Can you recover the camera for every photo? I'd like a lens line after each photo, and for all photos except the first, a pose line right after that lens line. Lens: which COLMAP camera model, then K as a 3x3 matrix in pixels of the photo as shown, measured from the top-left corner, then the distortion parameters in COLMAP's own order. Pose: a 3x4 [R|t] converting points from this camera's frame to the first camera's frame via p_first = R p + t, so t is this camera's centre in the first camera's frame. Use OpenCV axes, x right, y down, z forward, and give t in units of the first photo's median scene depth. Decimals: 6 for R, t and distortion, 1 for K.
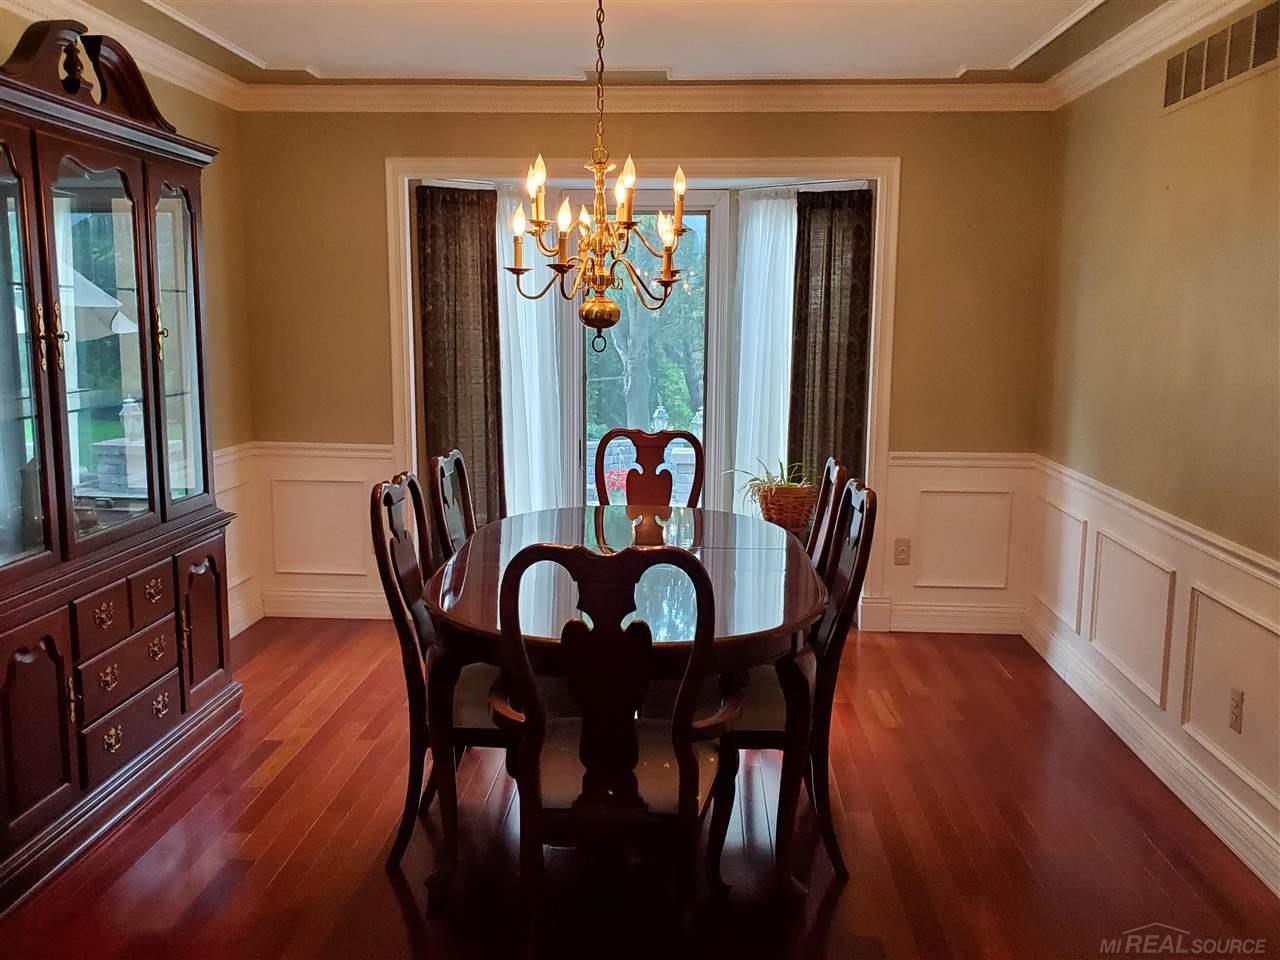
lens RADIAL K [[1161.9, 0, 640.0], [0, 1161.9, 480.0], [0, 0, 1]] dist [0.078982, -0.000292]
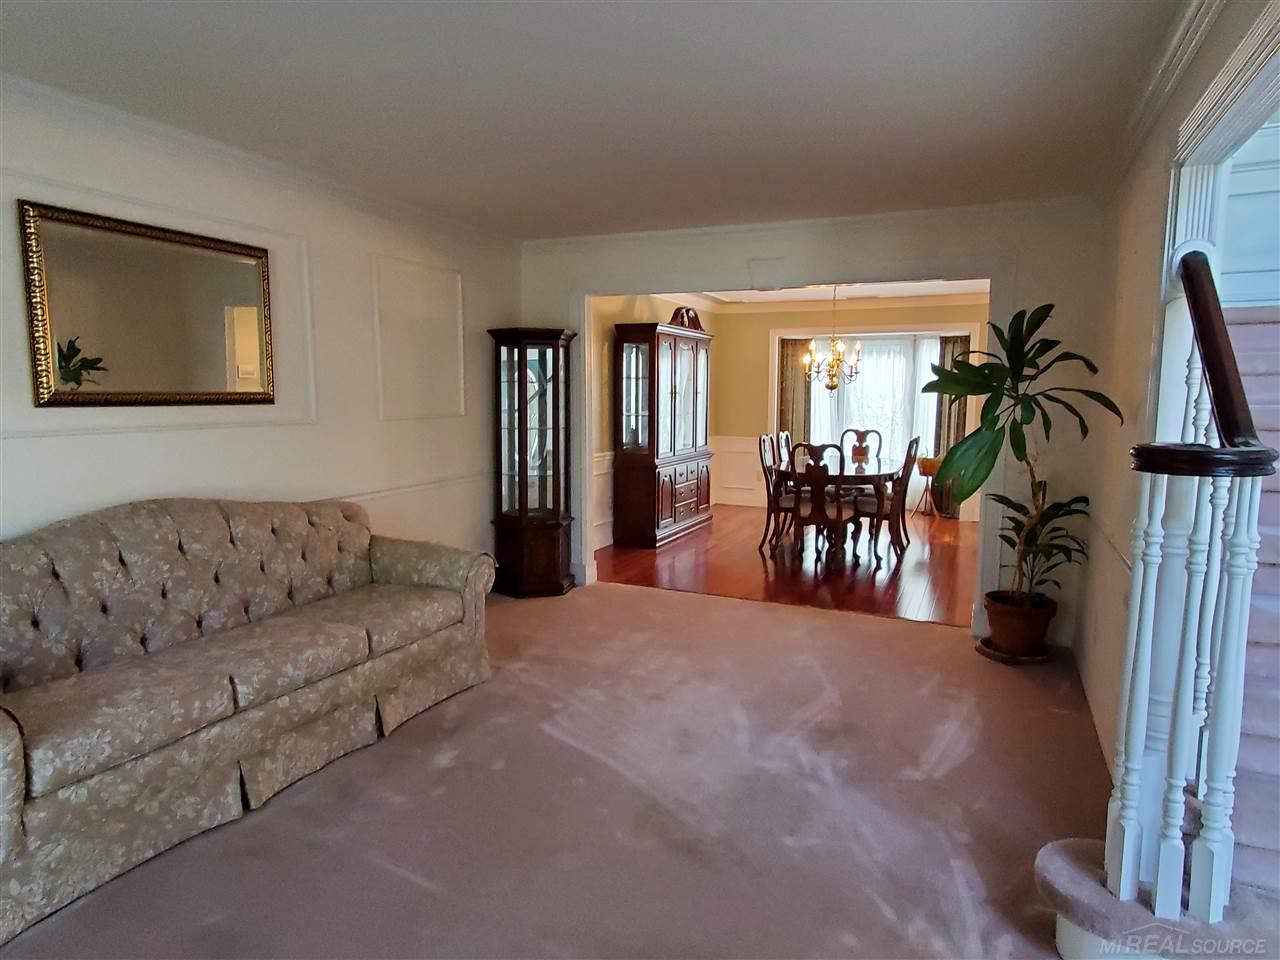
lens RADIAL K [[778.3, 0, 640.0], [0, 778.3, 480.0], [0, 0, 1]] dist [-0.000576, -0.000026]
pose [[0.929243, 0.038422, -0.367466, 0.201071], [-0.049253, 0.998583, -0.020140, 0.136748], [0.366171, 0.036814, 0.929819, -0.863763]]
